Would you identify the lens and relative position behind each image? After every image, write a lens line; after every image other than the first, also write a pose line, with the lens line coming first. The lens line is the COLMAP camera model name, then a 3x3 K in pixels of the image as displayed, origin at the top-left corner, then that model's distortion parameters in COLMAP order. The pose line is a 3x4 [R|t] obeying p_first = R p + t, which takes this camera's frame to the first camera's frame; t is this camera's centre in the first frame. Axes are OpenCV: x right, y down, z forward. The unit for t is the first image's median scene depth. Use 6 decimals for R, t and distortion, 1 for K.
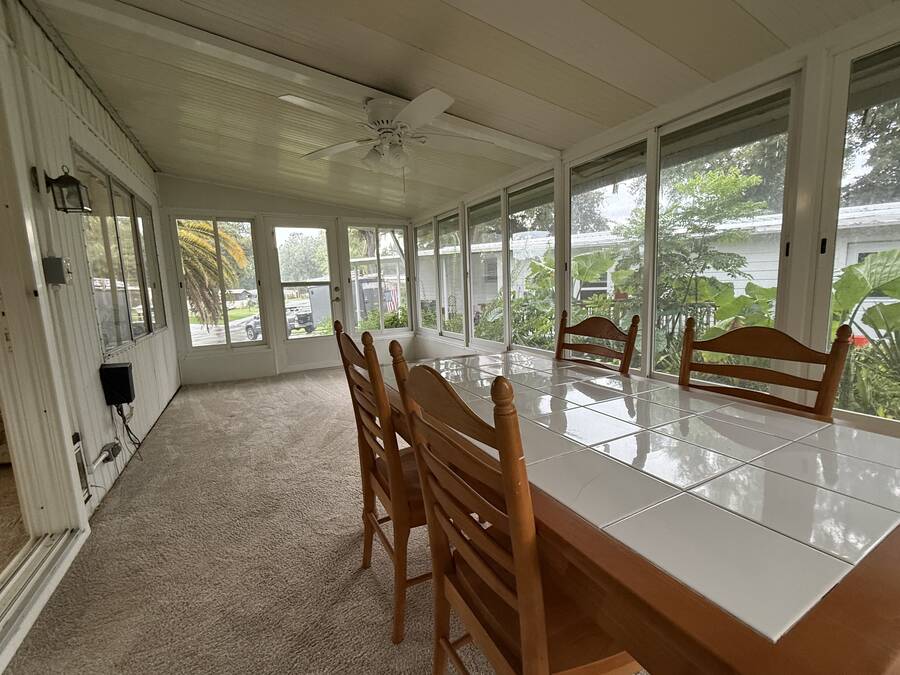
lens RADIAL K [[359.8, 0, 452.8], [0, 359.8, 336.0], [0, 0, 1]] dist [-0.001054, 0.000220]
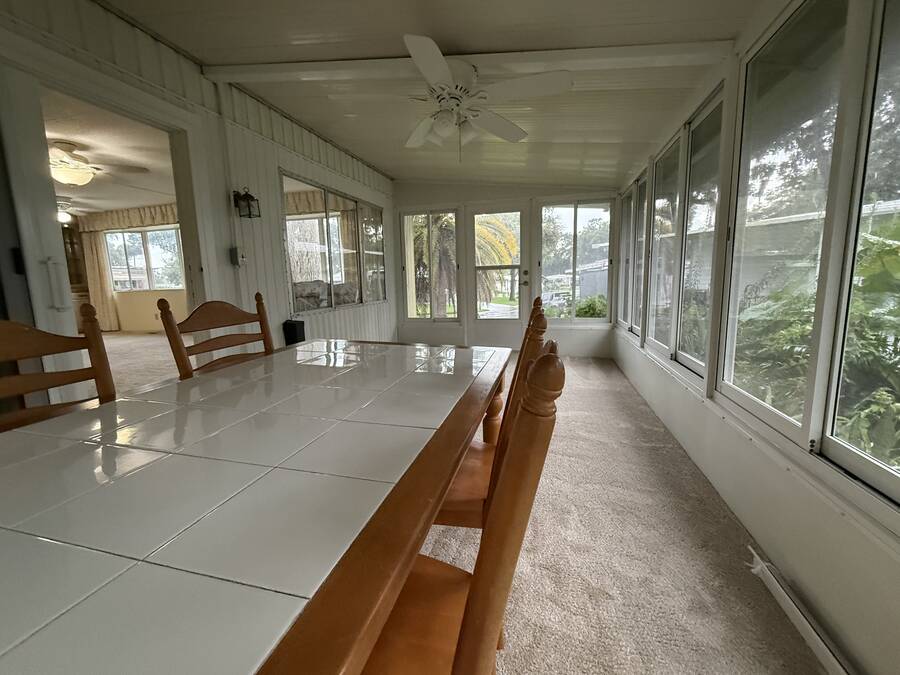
lens RADIAL K [[359.8, 0, 452.8], [0, 359.8, 336.0], [0, 0, 1]] dist [-0.001054, 0.000220]
pose [[0.758457, 0.124113, -0.639796, 0.191002], [-0.096437, 0.992265, 0.078166, -0.015966], [0.644549, 0.002414, 0.764560, 0.116259]]
